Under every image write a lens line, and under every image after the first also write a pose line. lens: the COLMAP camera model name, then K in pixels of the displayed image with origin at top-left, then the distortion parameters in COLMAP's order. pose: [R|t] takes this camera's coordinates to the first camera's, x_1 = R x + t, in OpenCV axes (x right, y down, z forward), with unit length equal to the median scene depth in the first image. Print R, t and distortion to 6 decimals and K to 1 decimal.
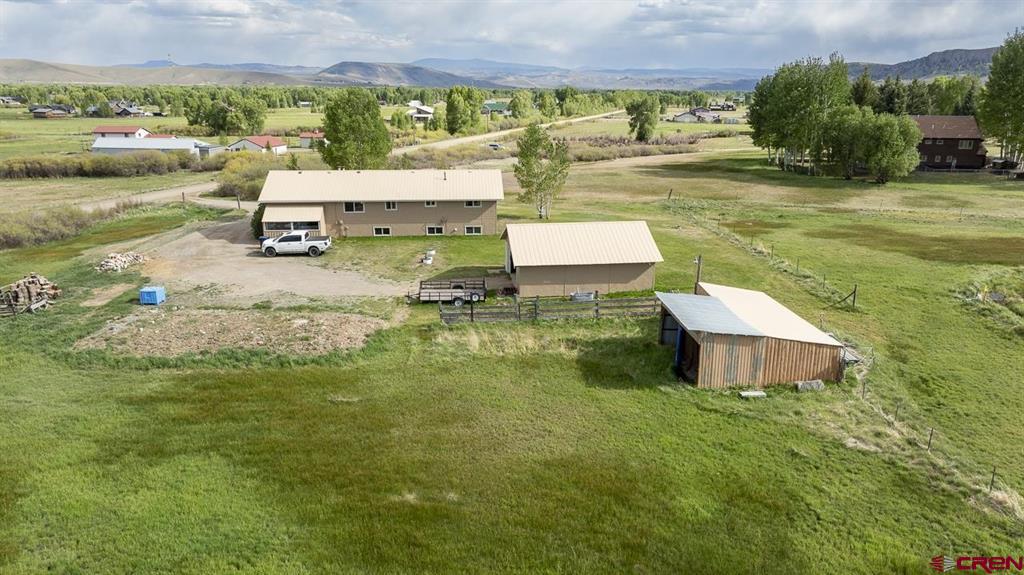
lens RADIAL K [[718.9, 0, 515.5], [0, 718.9, 287.7], [0, 0, 1]] dist [-0.024910, 0.016455]
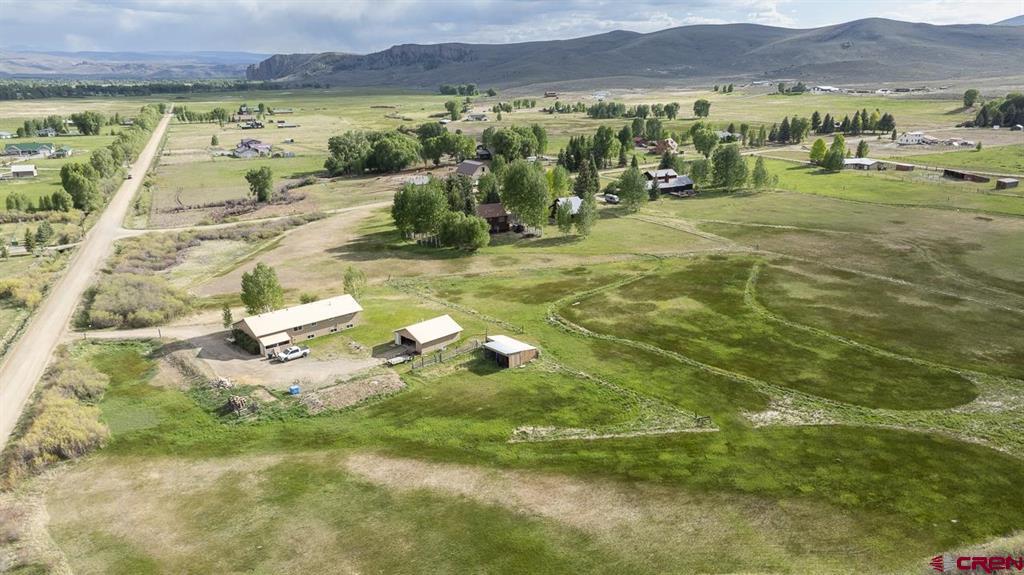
lens RADIAL K [[718.9, 0, 514.9], [0, 718.9, 291.3], [0, 0, 1]] dist [-0.024910, 0.016455]
pose [[0.781004, -0.189622, 0.595043, -1.406158], [0.172187, 0.981242, 0.086693, -0.430300], [-0.600320, 0.034752, 0.799005, -1.515991]]
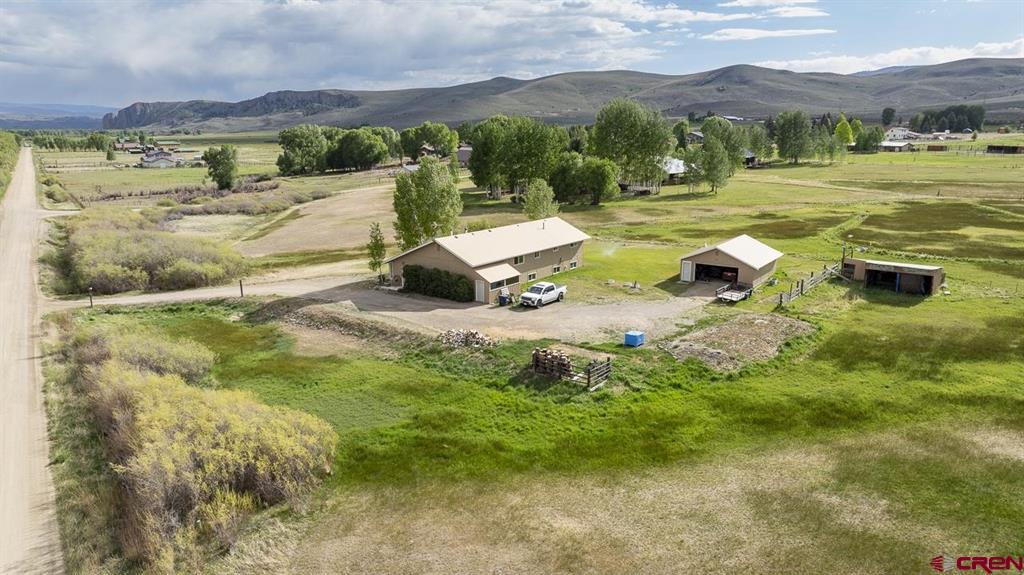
lens RADIAL K [[718.9, 0, 511.7], [0, 718.9, 284.5], [0, 0, 1]] dist [-0.024910, 0.016455]
pose [[0.661299, -0.168731, 0.730899, -1.627615], [0.206491, 0.977676, 0.038873, -0.181399], [-0.721141, 0.125218, 0.681378, 0.331687]]
